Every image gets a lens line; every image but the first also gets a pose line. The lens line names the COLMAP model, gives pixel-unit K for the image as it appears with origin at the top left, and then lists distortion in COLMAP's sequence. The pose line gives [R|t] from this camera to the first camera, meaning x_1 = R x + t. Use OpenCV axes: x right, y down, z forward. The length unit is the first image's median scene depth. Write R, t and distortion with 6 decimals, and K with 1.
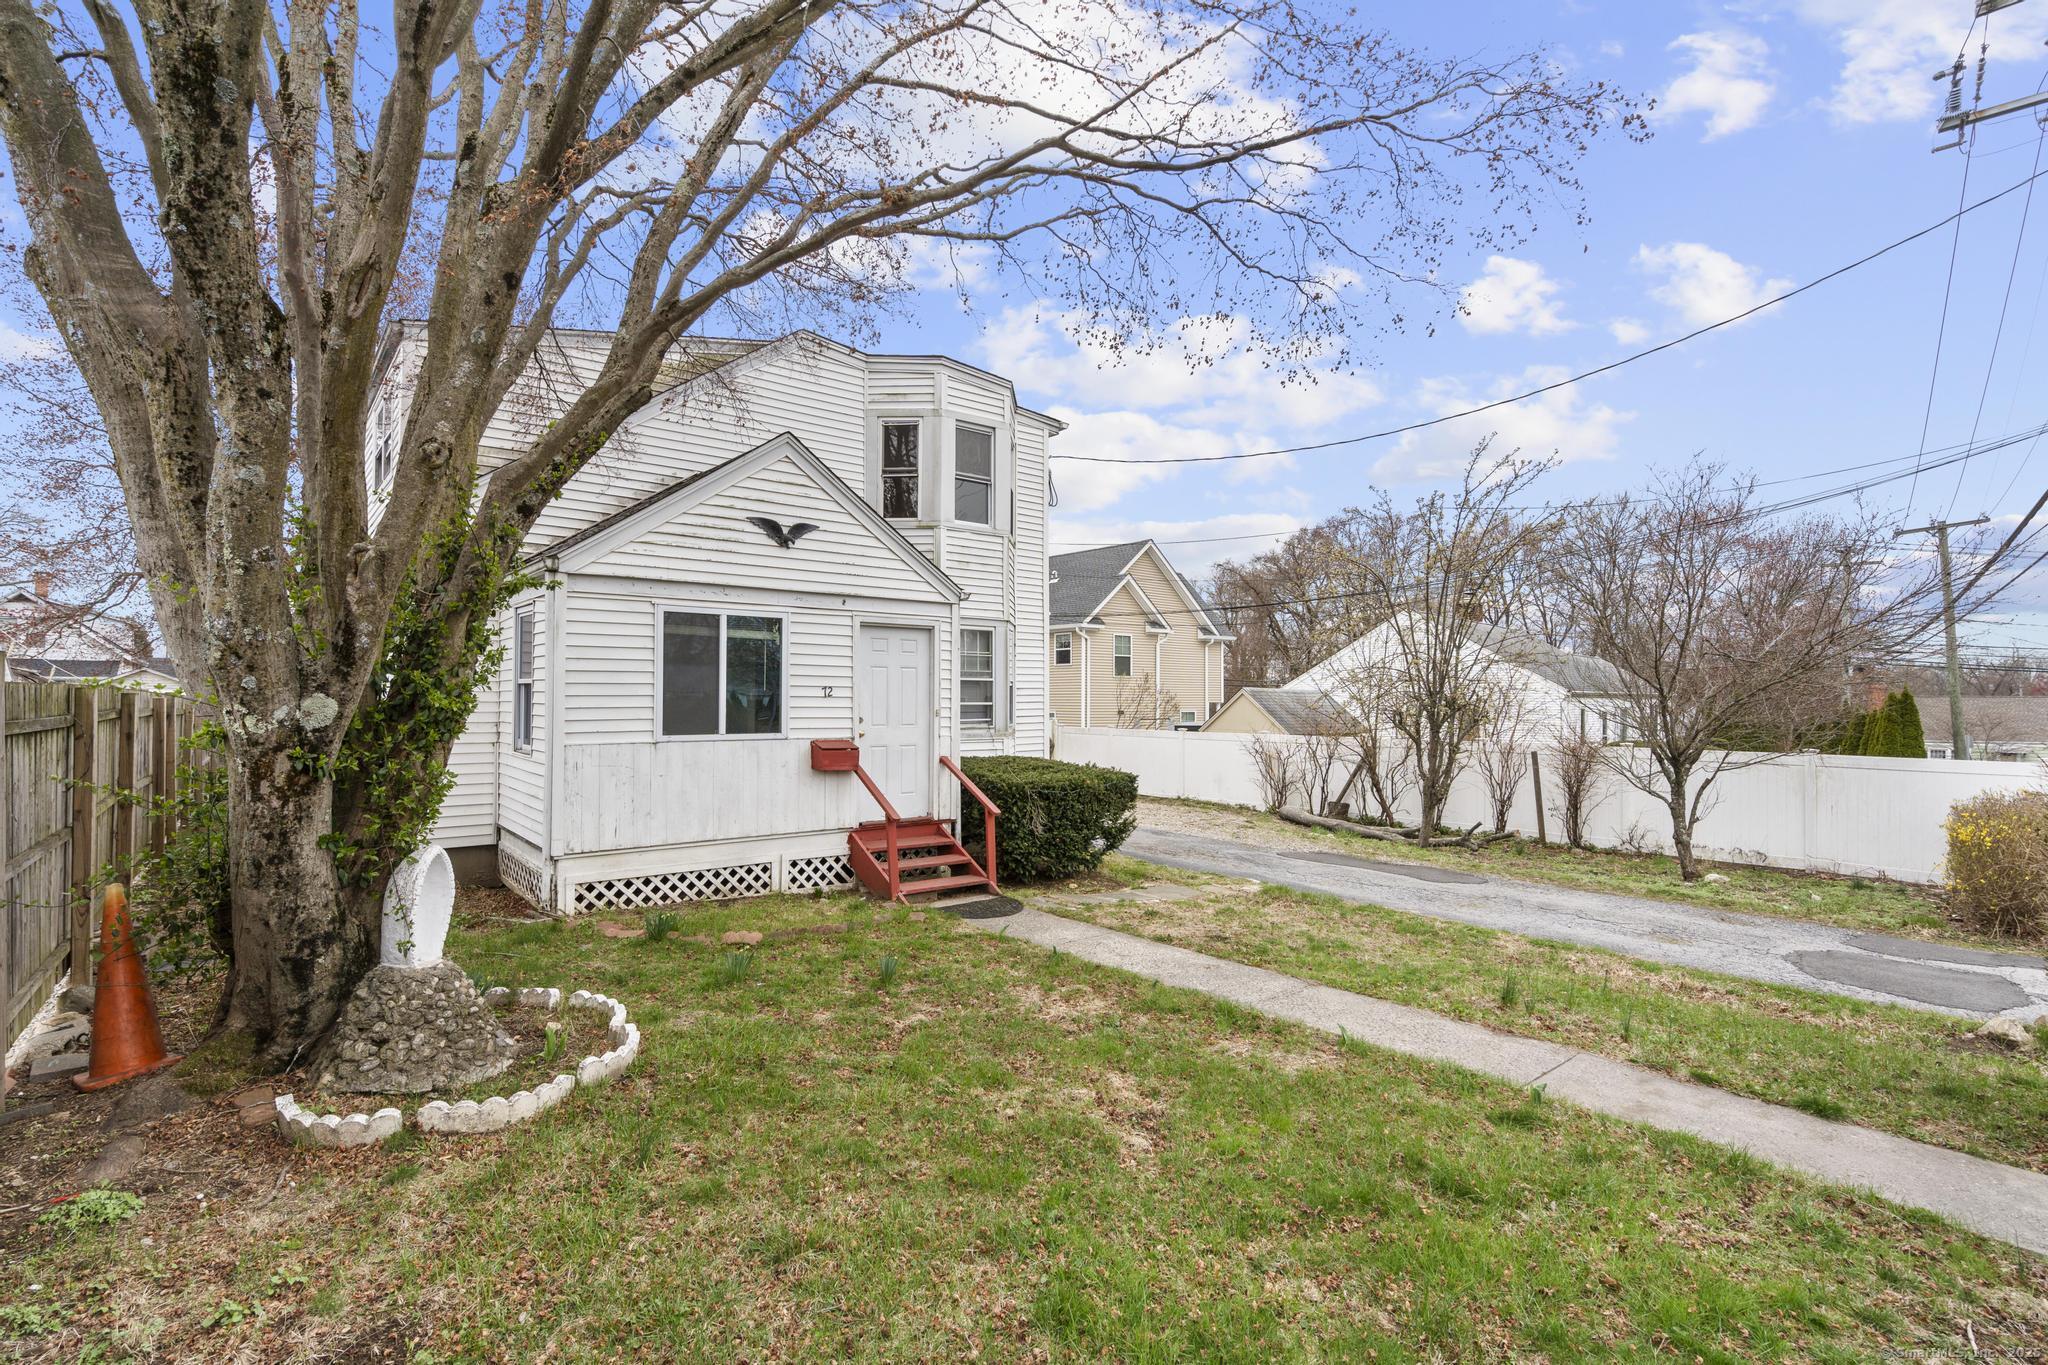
lens RADIAL K [[943.8, 0, 1021.4], [0, 943.8, 687.5], [0, 0, 1]] dist [-0.004124, 0.001900]
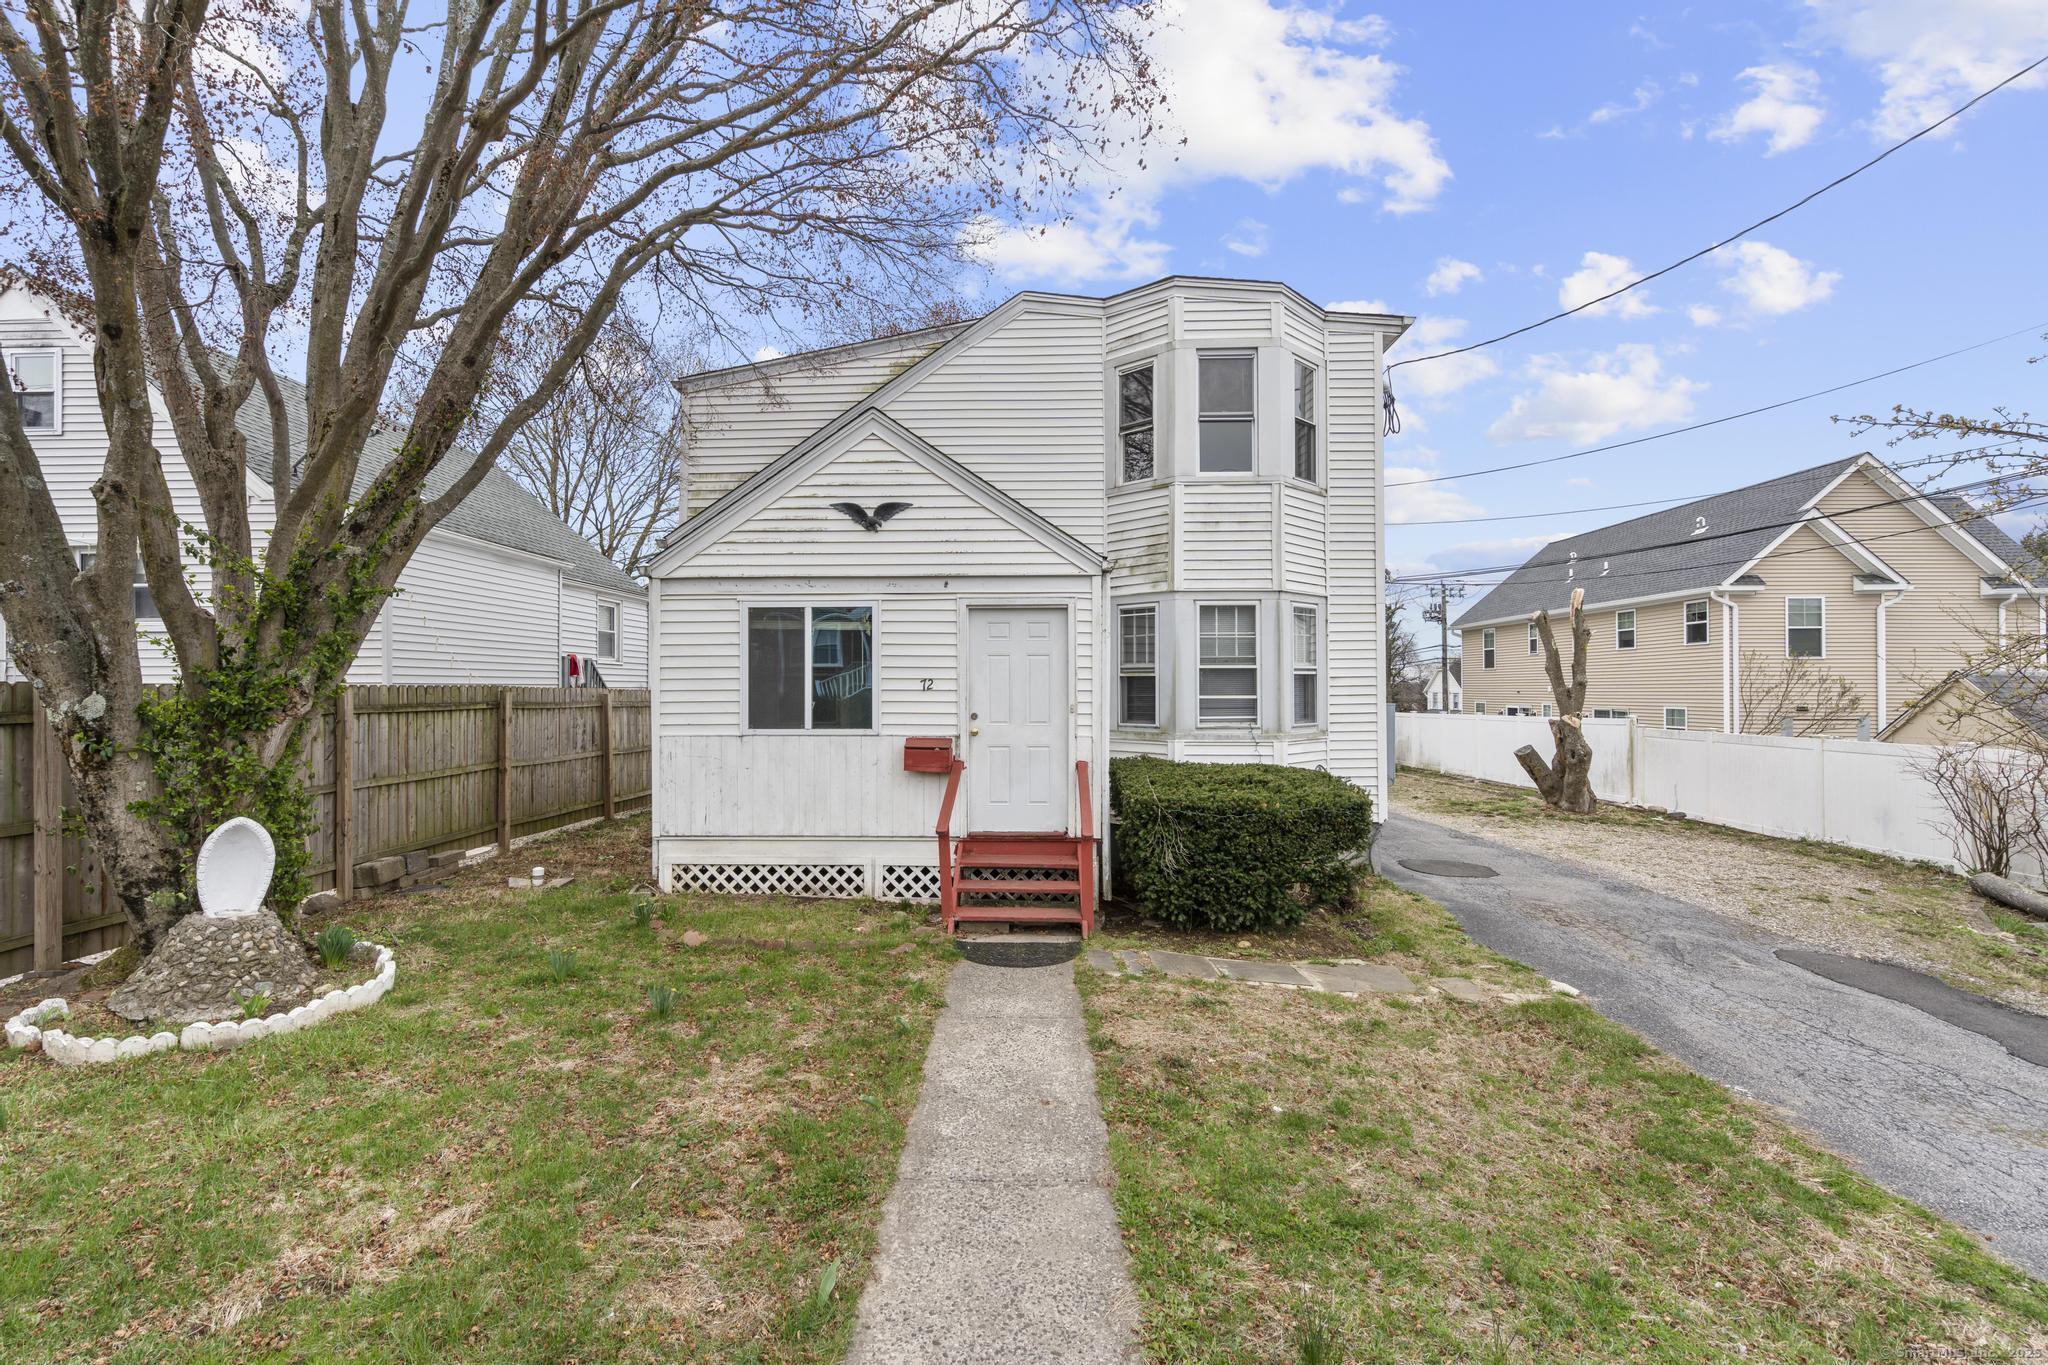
lens RADIAL K [[943.8, 0, 1016.9], [0, 943.8, 687.5], [0, 0, 1]] dist [-0.004124, 0.001900]
pose [[0.758739, -0.008542, -0.651339, 0.469564], [0.012798, 0.999916, 0.001796, 0.007034], [0.651269, -0.009698, 0.758785, 0.382320]]
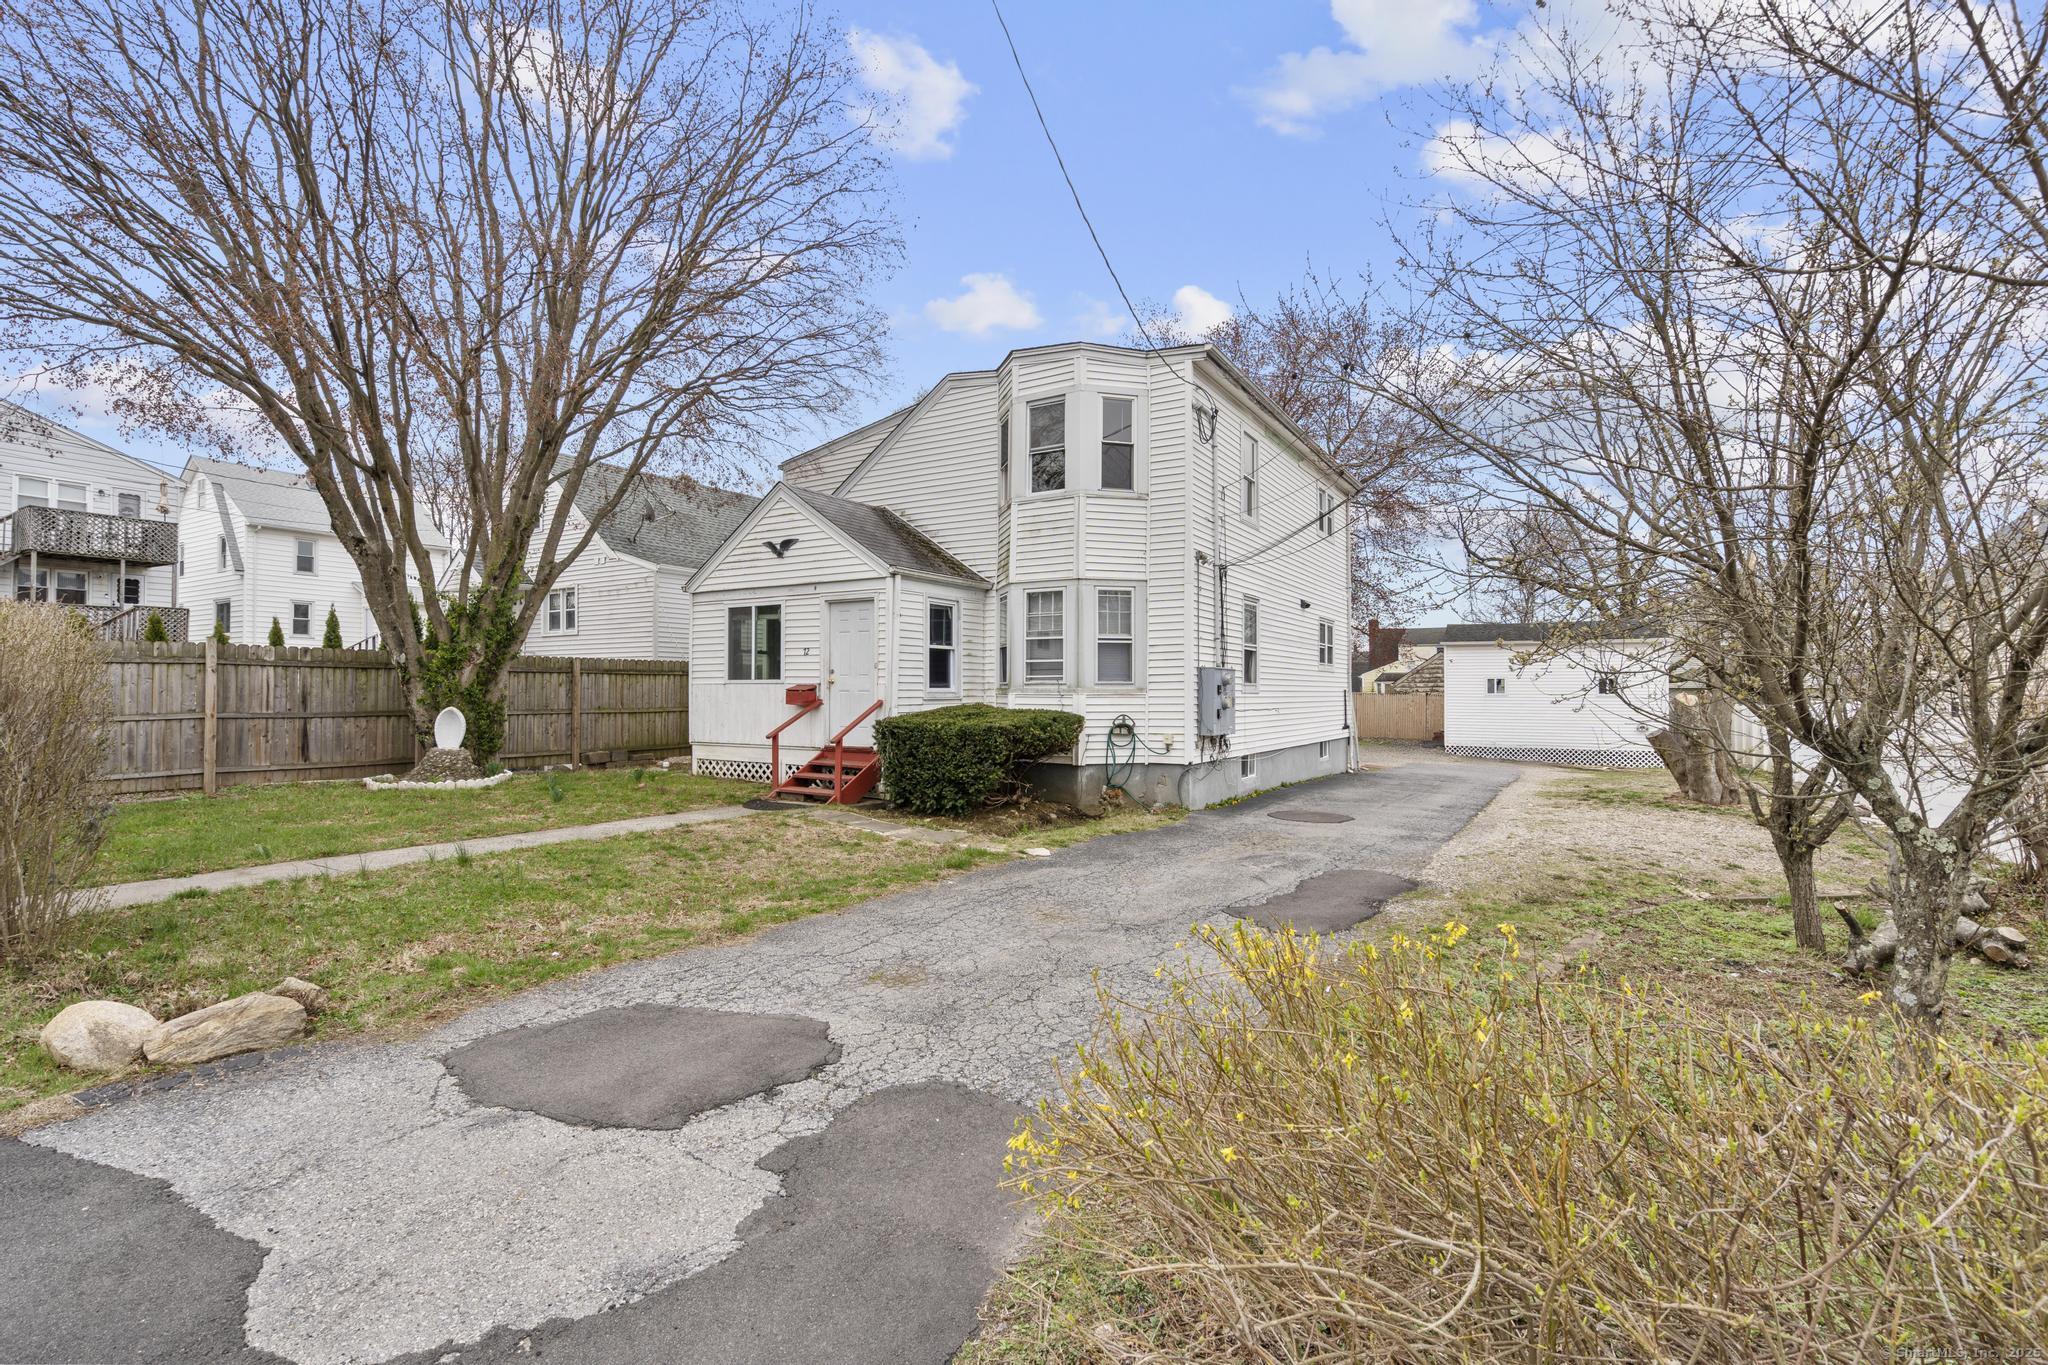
lens RADIAL K [[943.8, 0, 1024.7], [0, 943.8, 689.9], [0, 0, 1]] dist [-0.004124, 0.001900]
pose [[0.322990, -0.009579, -0.946354, 1.322857], [0.008782, 0.999936, -0.007124, 0.079733], [0.946362, -0.006010, 0.323053, 0.883181]]
